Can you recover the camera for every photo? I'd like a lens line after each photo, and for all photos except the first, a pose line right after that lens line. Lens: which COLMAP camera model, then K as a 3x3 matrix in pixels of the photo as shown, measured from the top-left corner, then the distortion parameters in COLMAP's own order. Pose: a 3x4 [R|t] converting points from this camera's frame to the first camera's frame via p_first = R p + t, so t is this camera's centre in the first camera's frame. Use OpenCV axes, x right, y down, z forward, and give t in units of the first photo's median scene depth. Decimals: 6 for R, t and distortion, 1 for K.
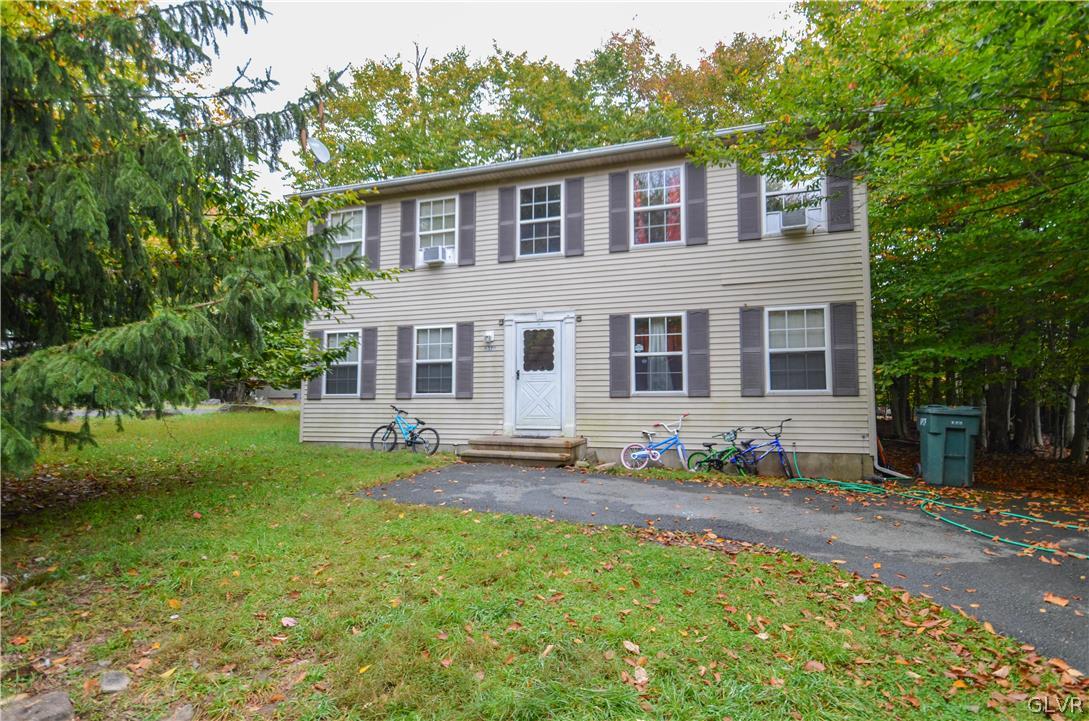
lens RADIAL K [[506.2, 0, 544.1], [0, 506.2, 366.2], [0, 0, 1]] dist [0.009651, -0.001013]
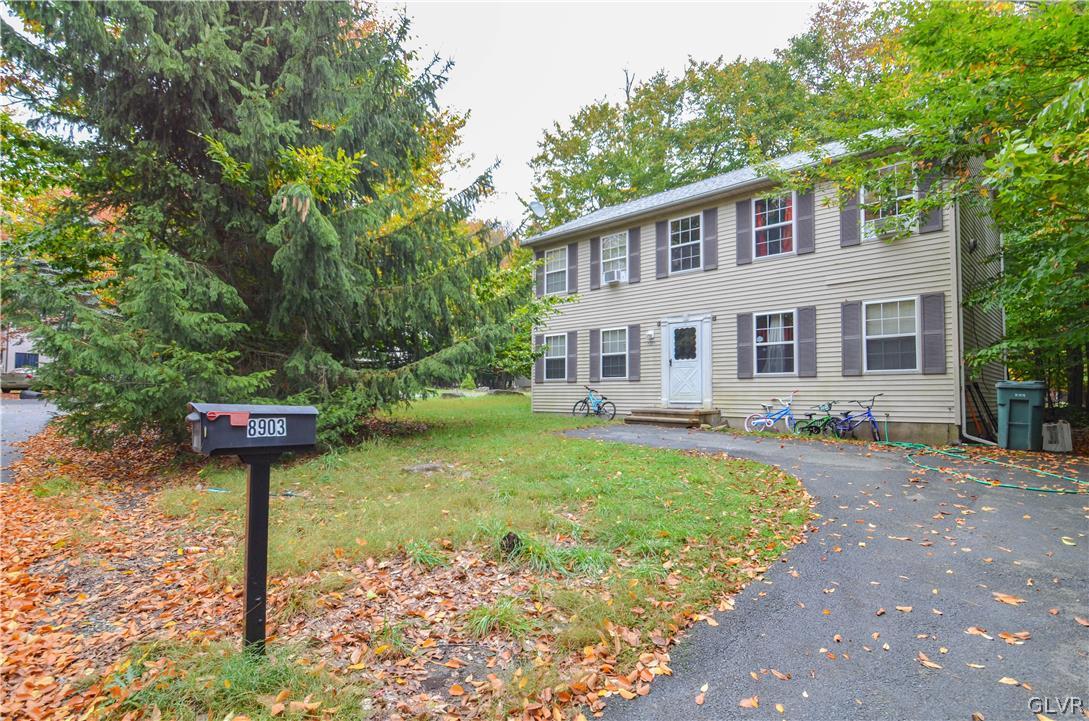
lens RADIAL K [[564.9, 0, 544.8], [0, 564.9, 363.2], [0, 0, 1]] dist [0.002796, 0.000143]
pose [[0.889590, -0.023160, -0.456172, 0.341521], [0.030329, 0.999505, 0.008399, -0.003955], [0.455752, -0.021307, 0.889852, -0.491489]]
